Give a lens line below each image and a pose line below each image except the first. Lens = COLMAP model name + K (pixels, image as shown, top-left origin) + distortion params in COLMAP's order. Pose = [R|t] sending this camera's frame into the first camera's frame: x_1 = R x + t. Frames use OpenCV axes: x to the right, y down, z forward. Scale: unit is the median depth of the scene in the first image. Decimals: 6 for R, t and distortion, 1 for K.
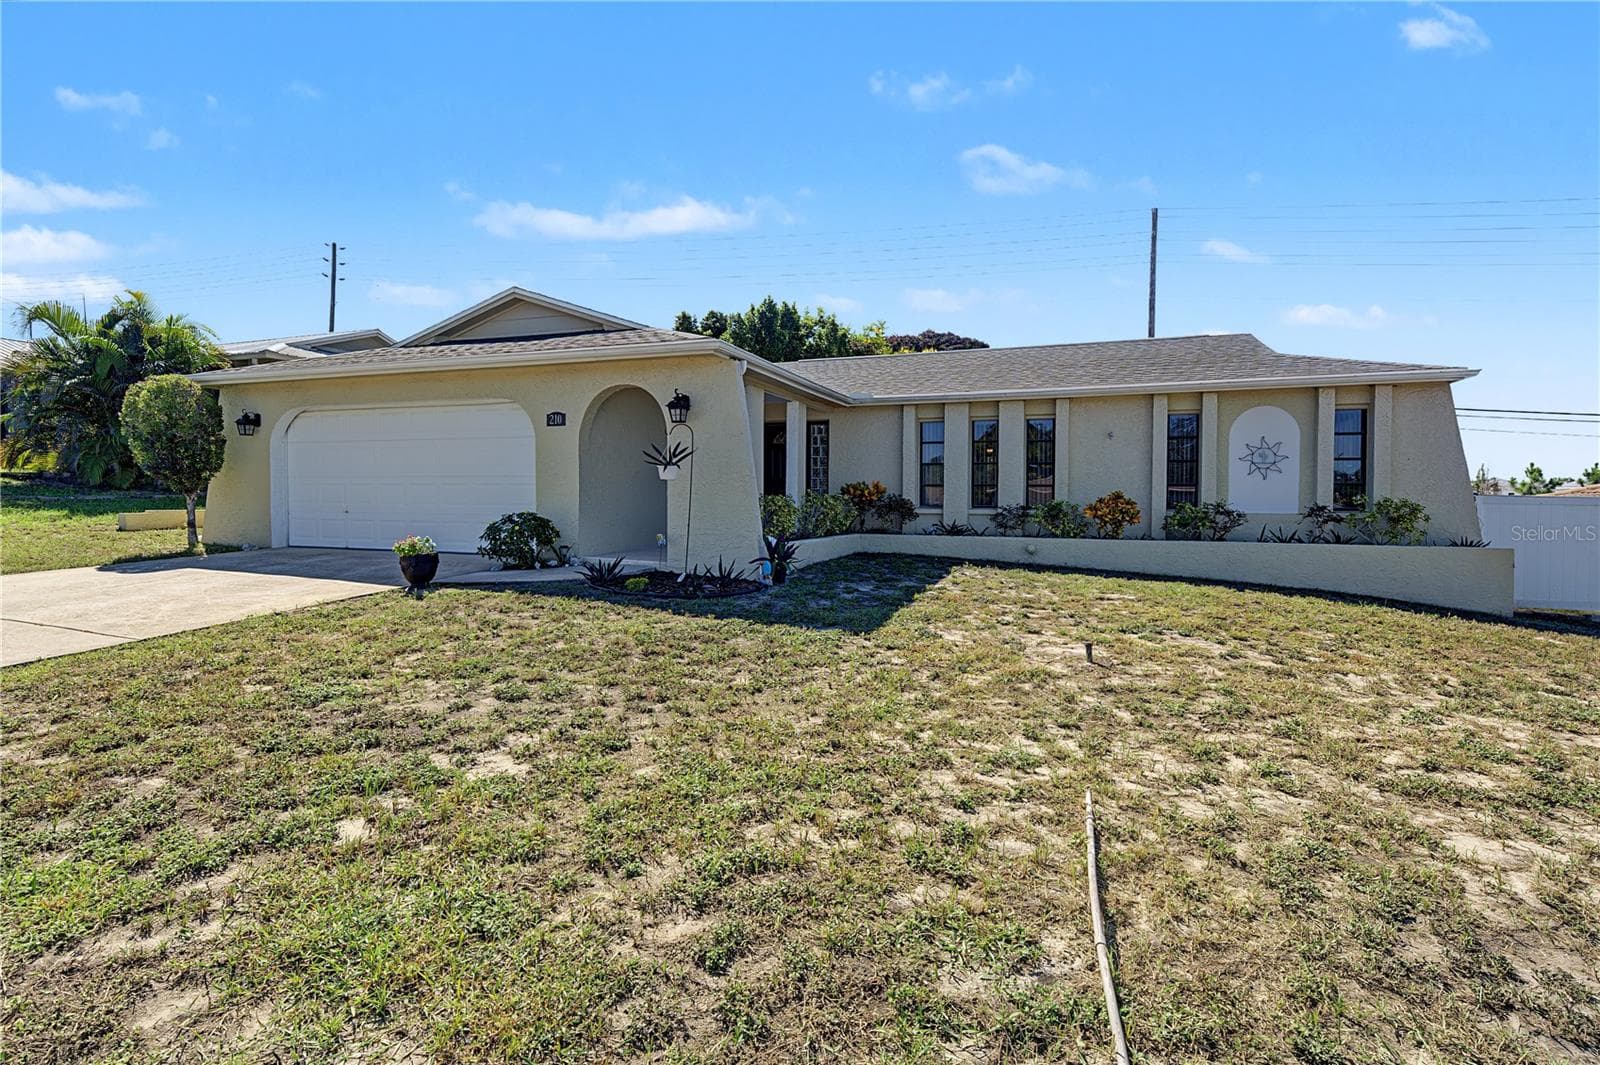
lens RADIAL K [[807.0, 0, 787.8], [0, 807.0, 511.6], [0, 0, 1]] dist [-0.018585, 0.016904]
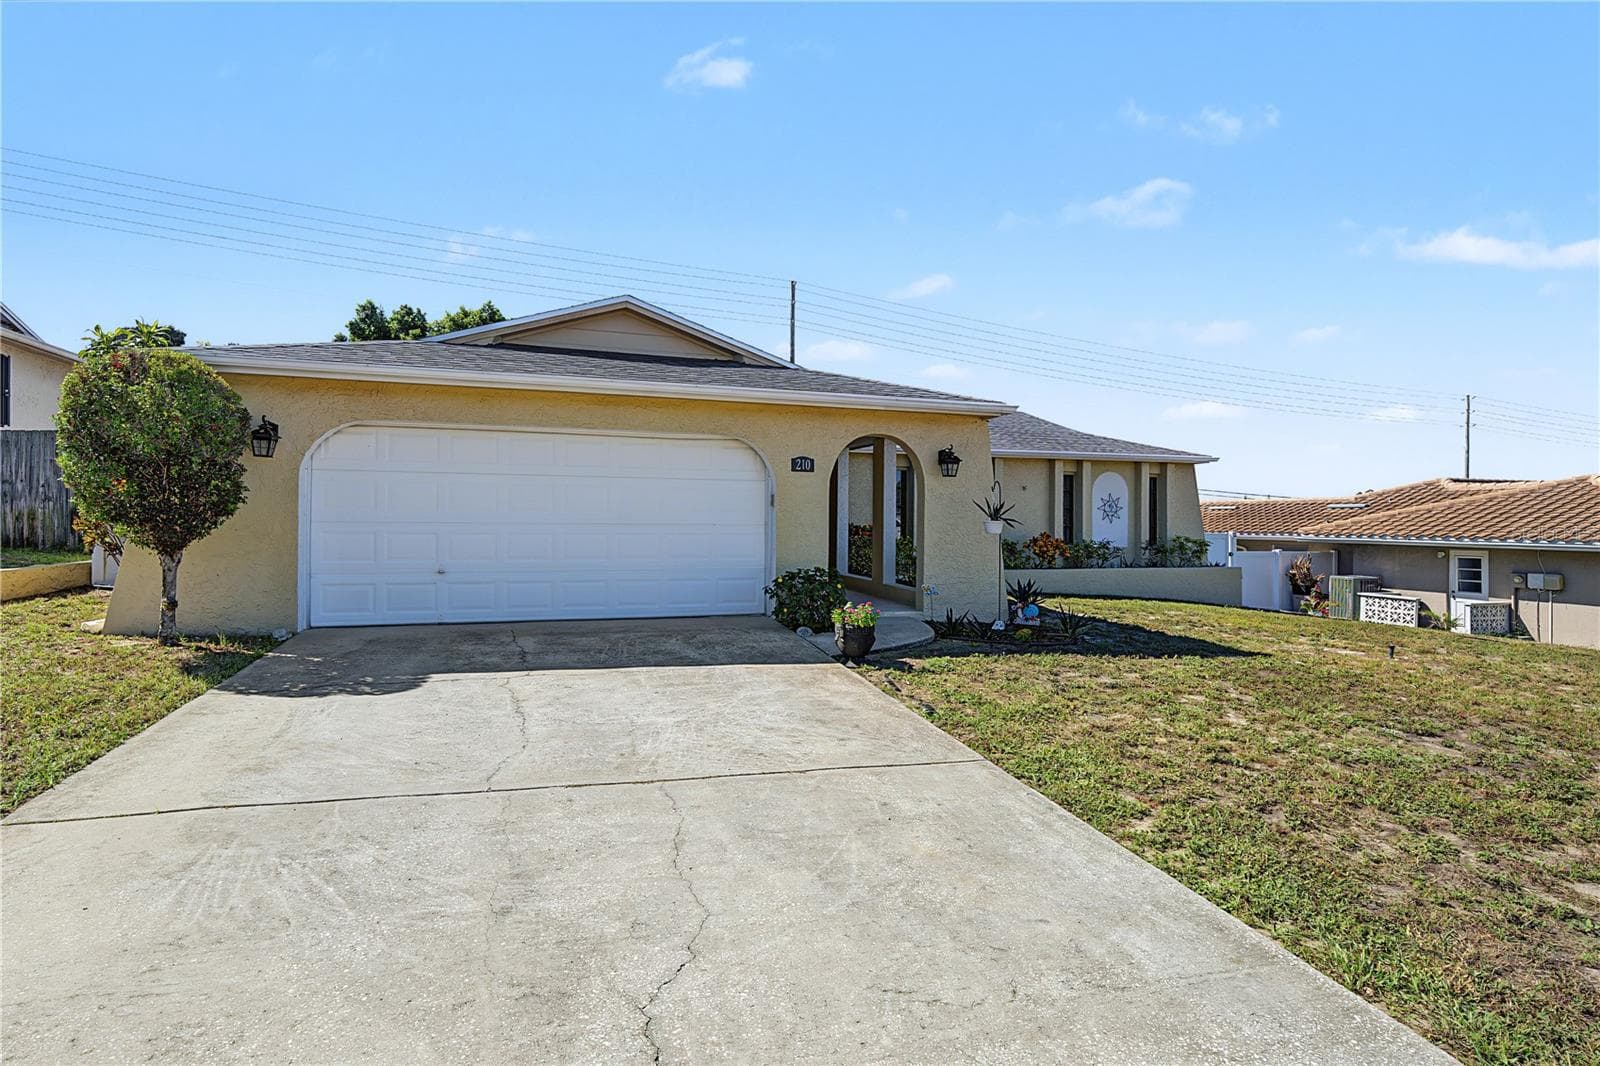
lens RADIAL K [[790.1, 0, 799.2], [0, 790.1, 513.4], [0, 0, 1]] dist [0.000002, -0.000128]
pose [[0.778371, 0.006374, 0.627772, -0.762291], [0.006935, 0.999800, -0.018749, -0.037111], [-0.627766, 0.018947, 0.778171, 0.267033]]
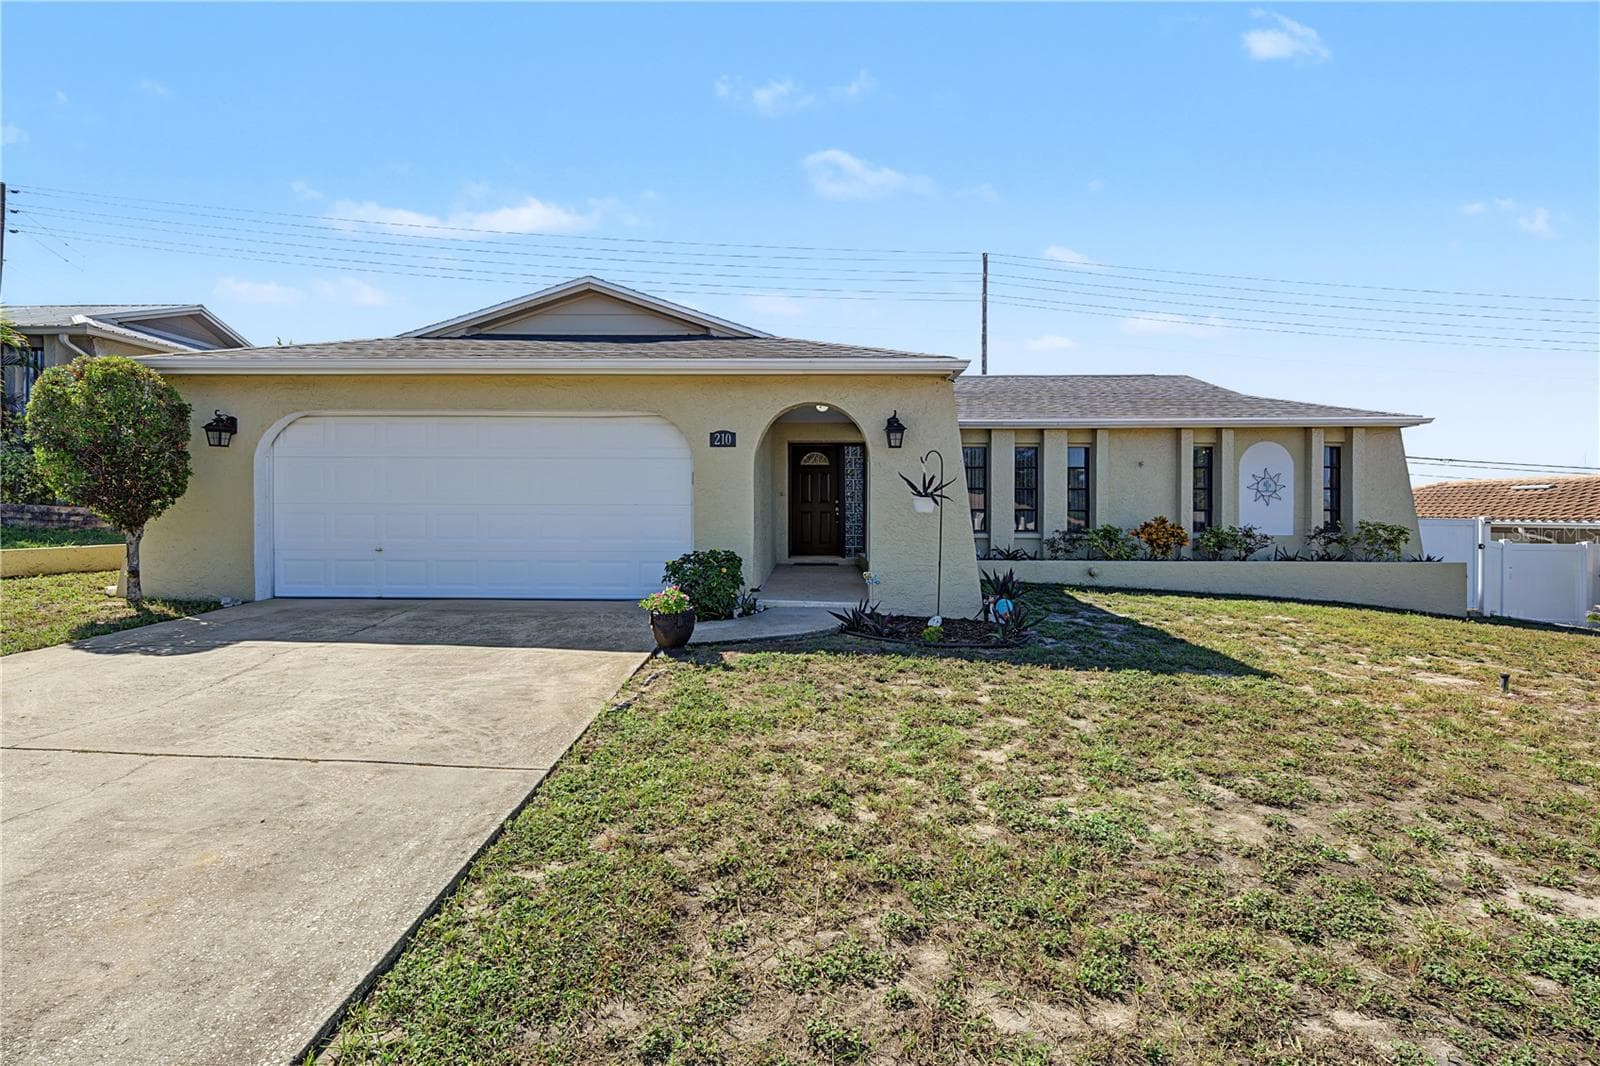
lens RADIAL K [[795.3, 0, 798.5], [0, 795.3, 512.9], [0, 0, 1]] dist [0.000039, 0.001076]
pose [[0.942825, -0.003949, 0.333266, -0.437675], [0.008486, 0.999890, -0.012160, -0.022845], [-0.333181, 0.014293, 0.942754, 0.162467]]
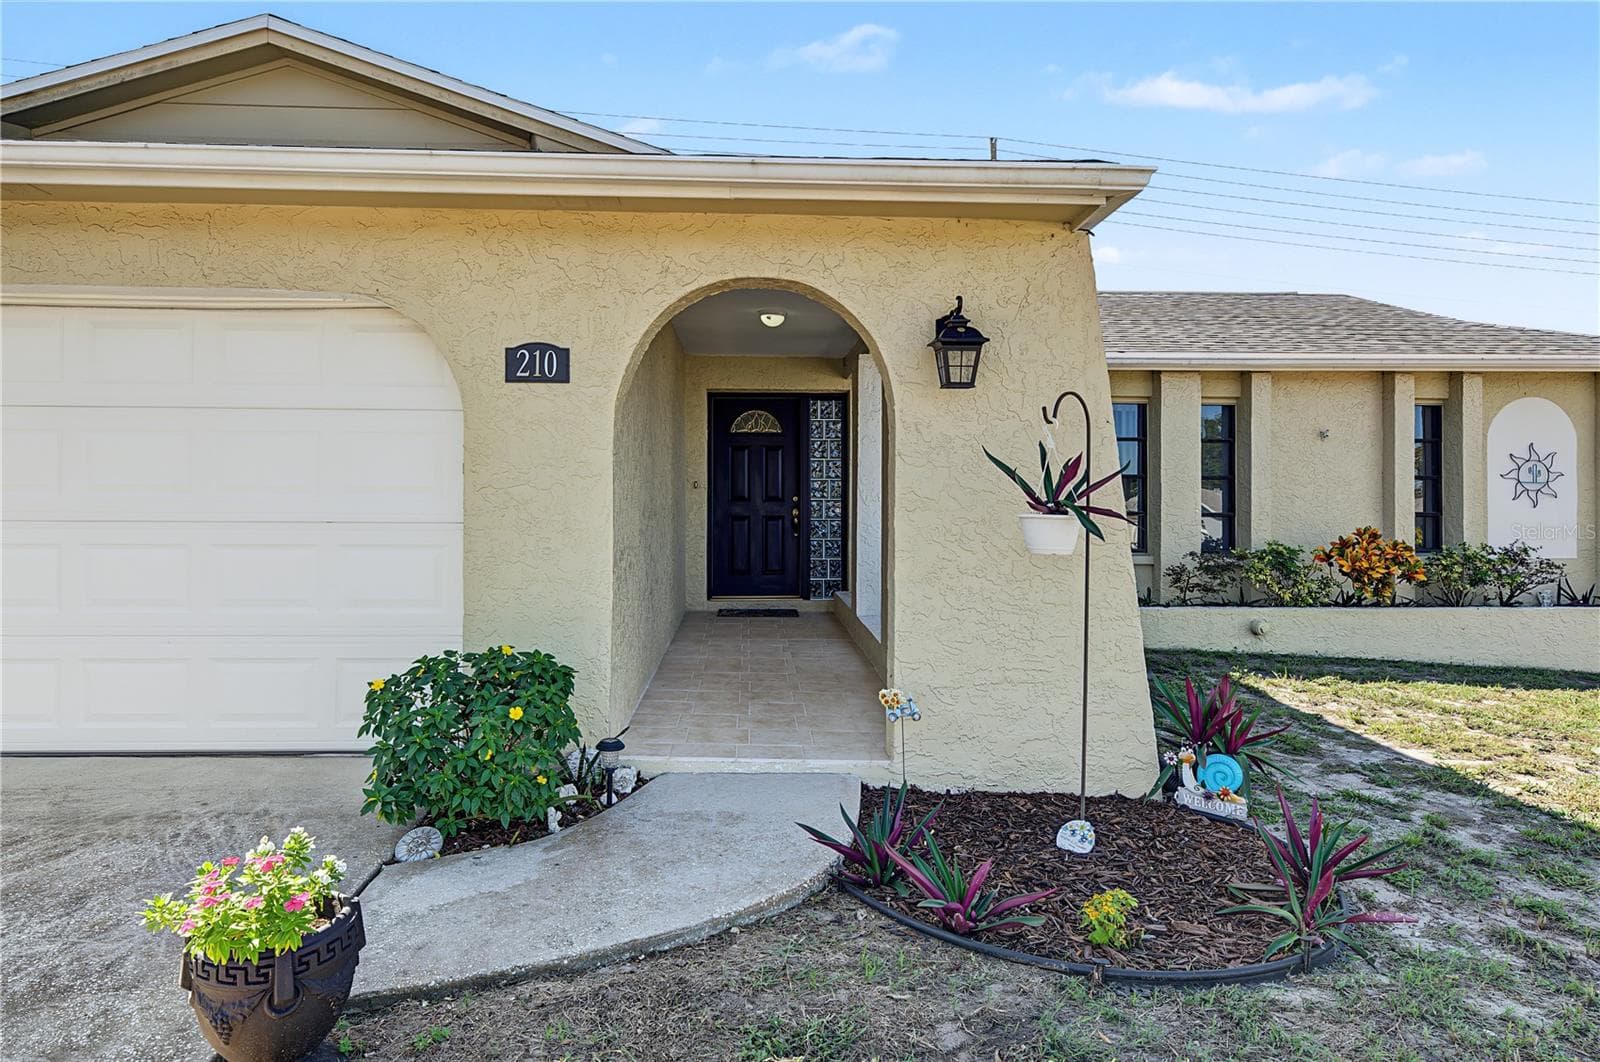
lens RADIAL K [[1016.0, 0, 793.4], [0, 1016.0, 486.6], [0, 0, 1]] dist [-0.002207, -0.001254]
pose [[0.919920, 0.002248, 0.392099, -0.317939], [0.007103, 0.999724, -0.022397, -0.045209], [-0.392041, 0.023388, 0.919650, 0.492904]]
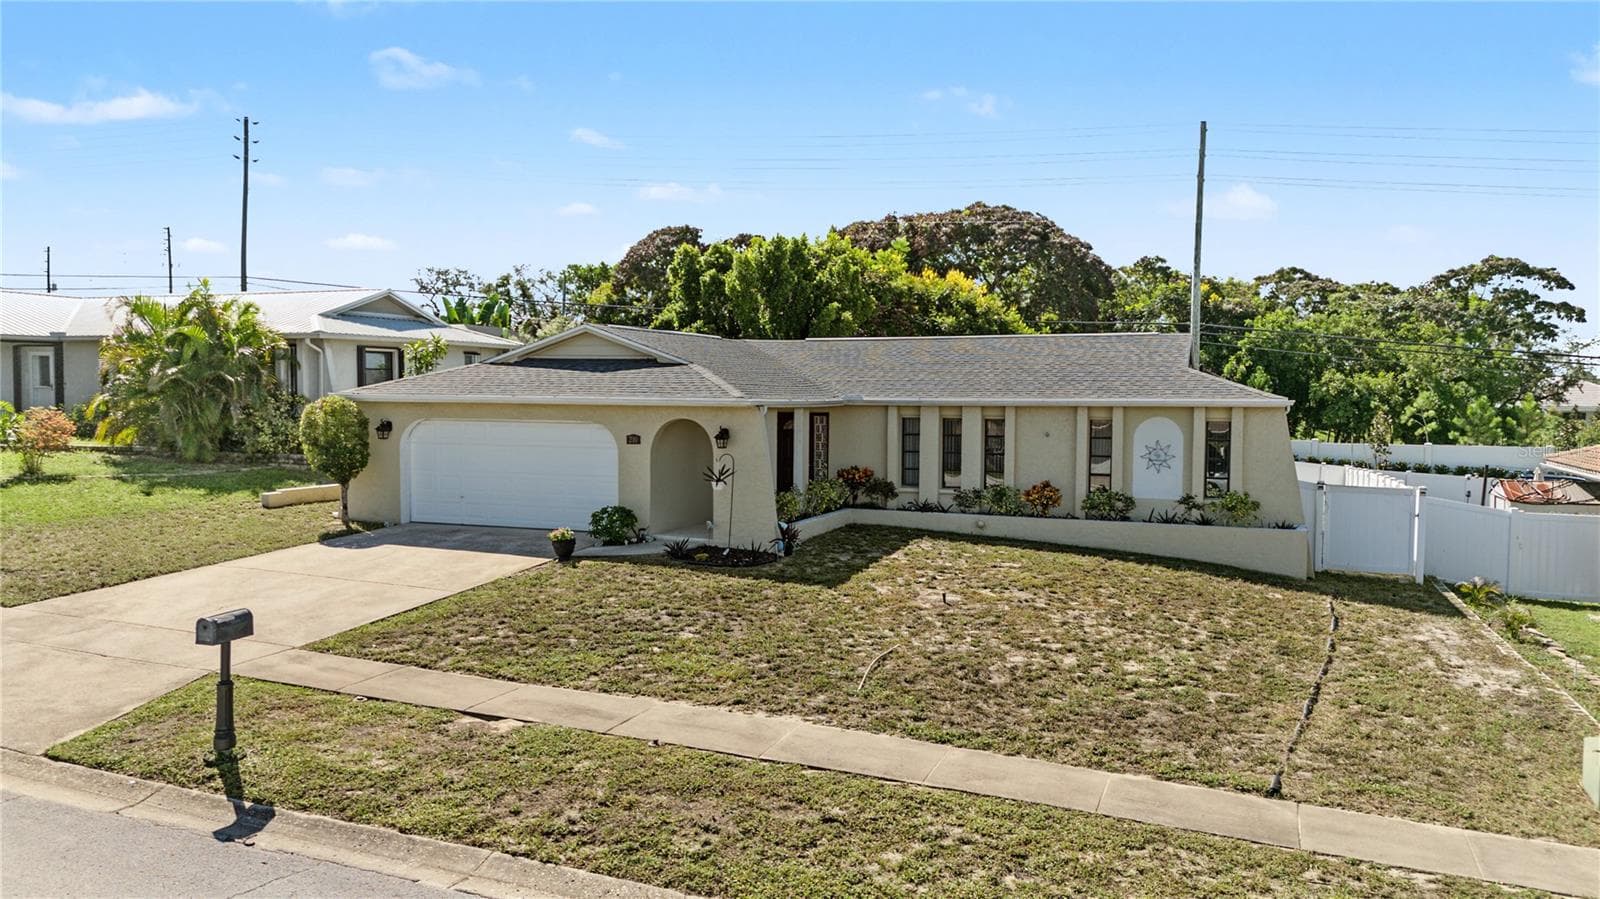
lens RADIAL K [[1168.9, 0, 800.0], [0, 1168.9, 449.5], [0, 0, 1]] dist [0.106217, -0.130689]
pose [[0.999994, 0.002860, 0.002094, 0.004910], [-0.002926, 0.999472, 0.032372, -0.146721], [-0.002000, -0.032378, 0.999474, -0.971124]]
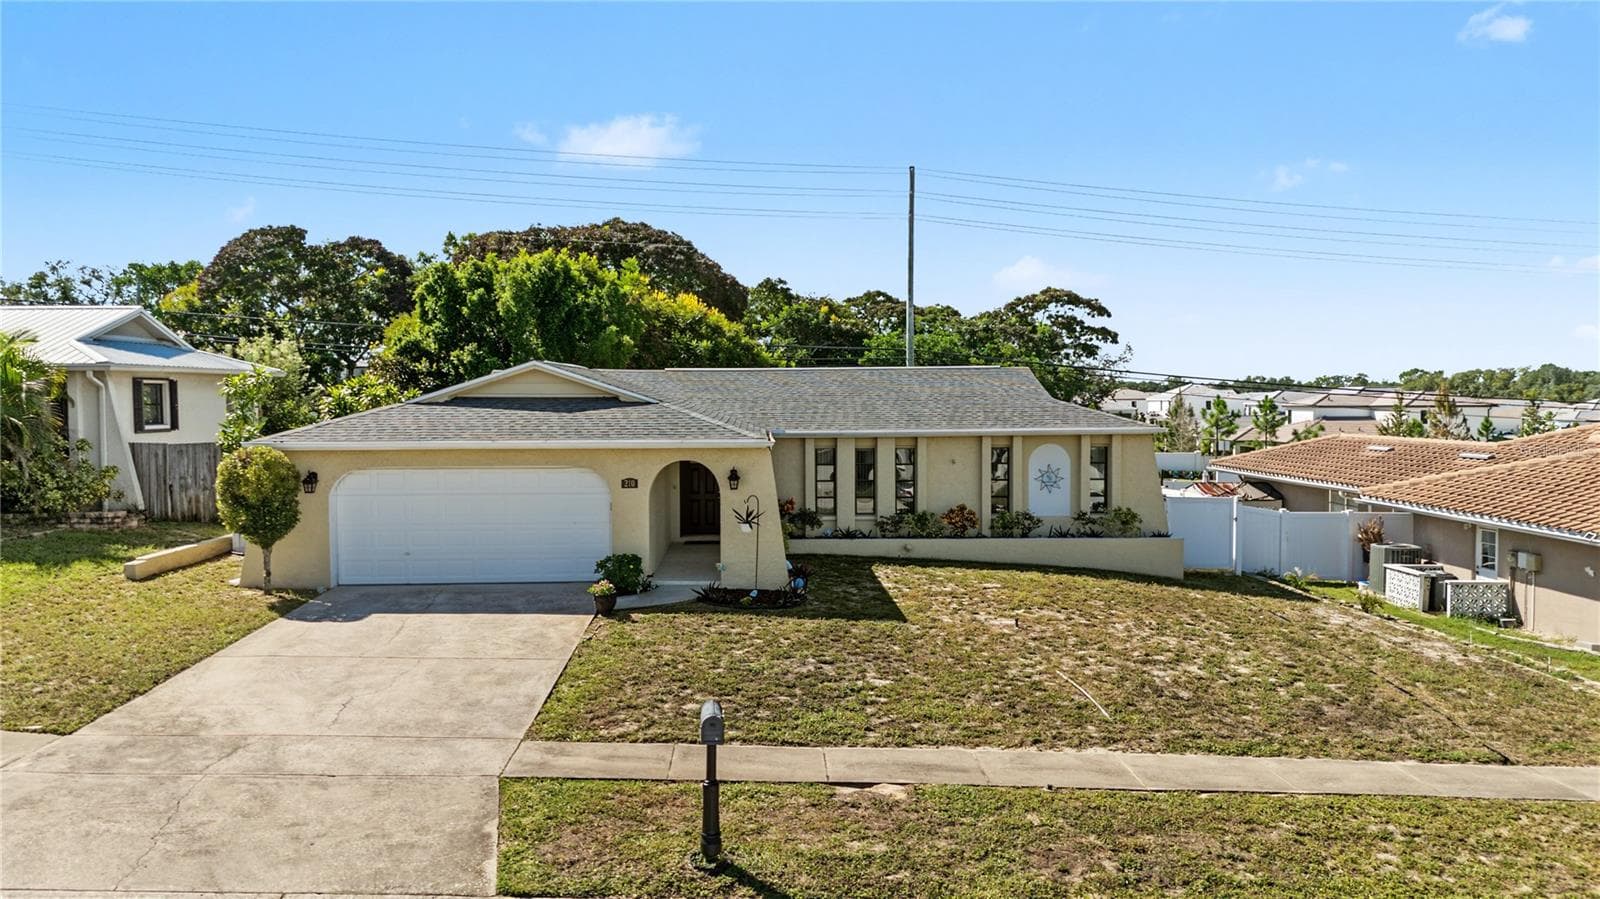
lens RADIAL K [[1168.9, 0, 800.0], [0, 1168.9, 449.5], [0, 0, 1]] dist [0.106217, -0.130689]
pose [[0.921840, -0.025783, 0.386712, -0.707259], [0.015683, 0.999449, 0.029250, -0.202042], [-0.387253, -0.020899, 0.921737, -0.865903]]
